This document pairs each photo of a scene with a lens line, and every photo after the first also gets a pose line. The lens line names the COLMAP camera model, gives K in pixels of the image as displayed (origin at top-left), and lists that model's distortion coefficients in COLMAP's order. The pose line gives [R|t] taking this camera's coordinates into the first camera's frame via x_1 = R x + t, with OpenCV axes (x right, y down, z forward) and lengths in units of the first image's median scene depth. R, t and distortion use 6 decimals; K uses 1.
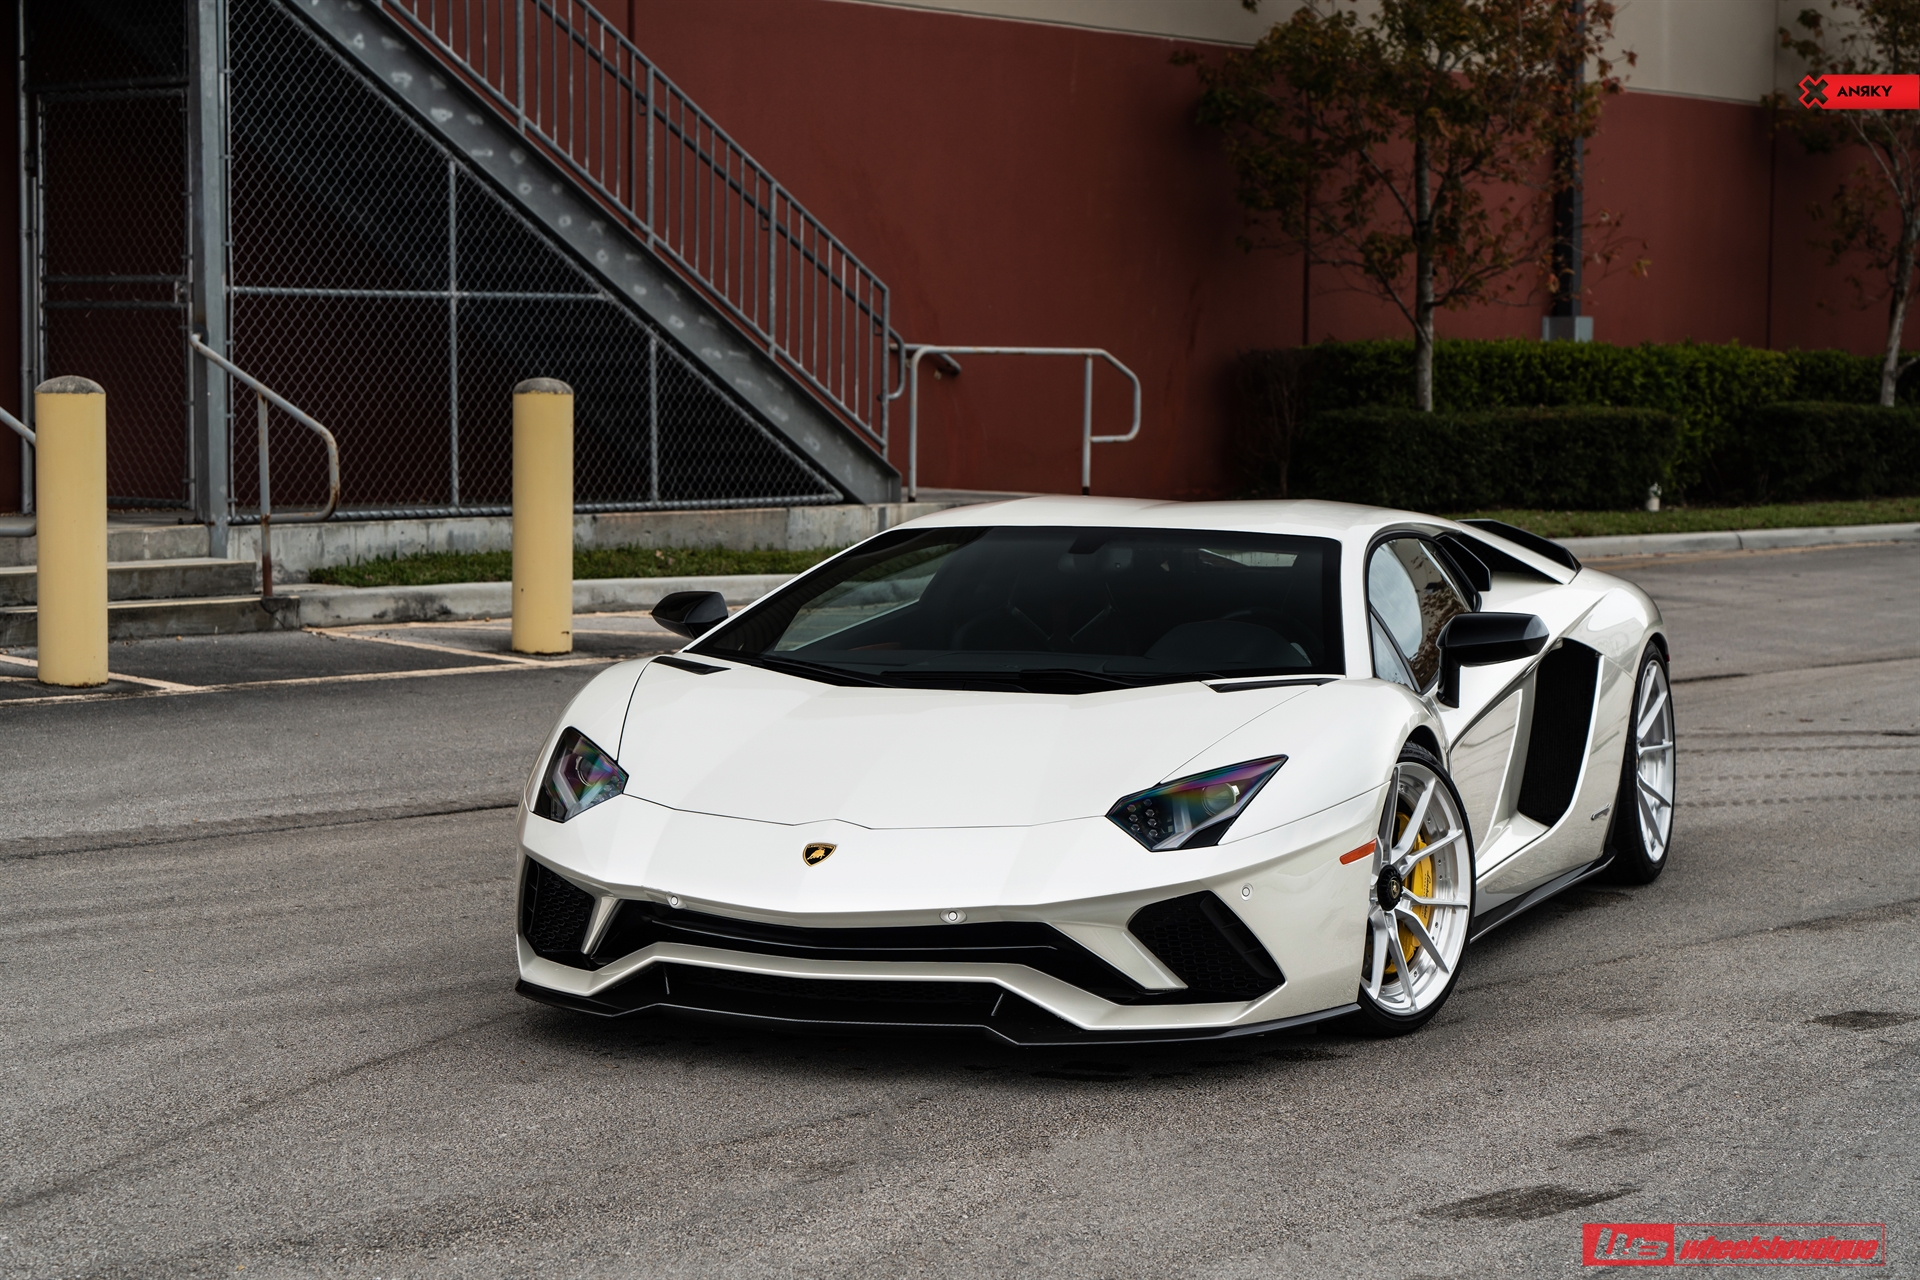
lens RADIAL K [[3807.1, 0, 960.0], [0, 3807.1, 640.0], [0, 0, 1]] dist [0.084159, 0.116495]
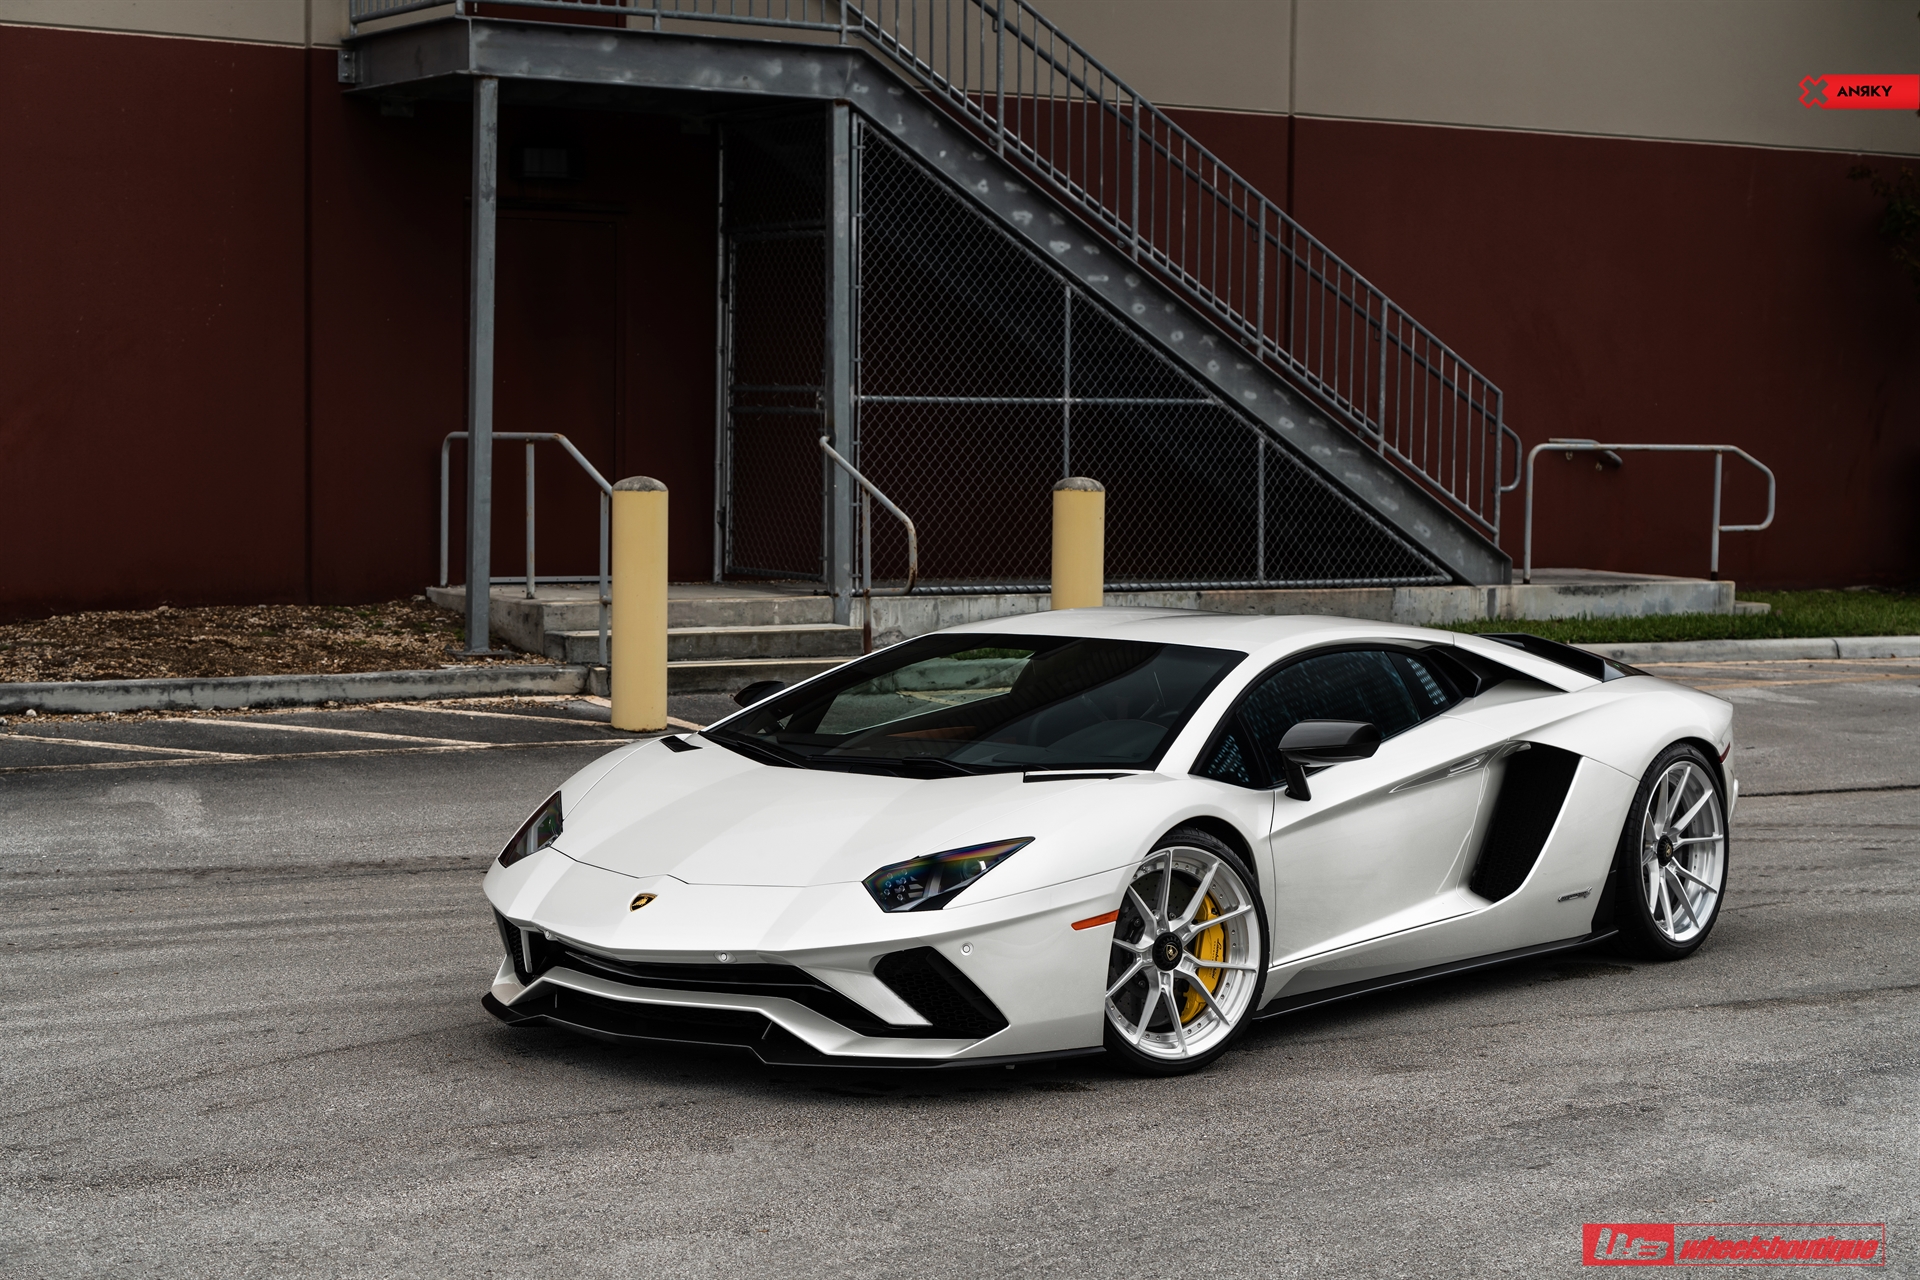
lens RADIAL K [[3513.5, 0, 960.0], [0, 3513.5, 640.0], [0, 0, 1]] dist [0.009841, 0.273253]
pose [[0.954074, 0.024945, -0.298529, 0.164566], [-0.028242, 0.999578, -0.006735, -0.010112], [0.298235, 0.014857, 0.954377, -0.029256]]
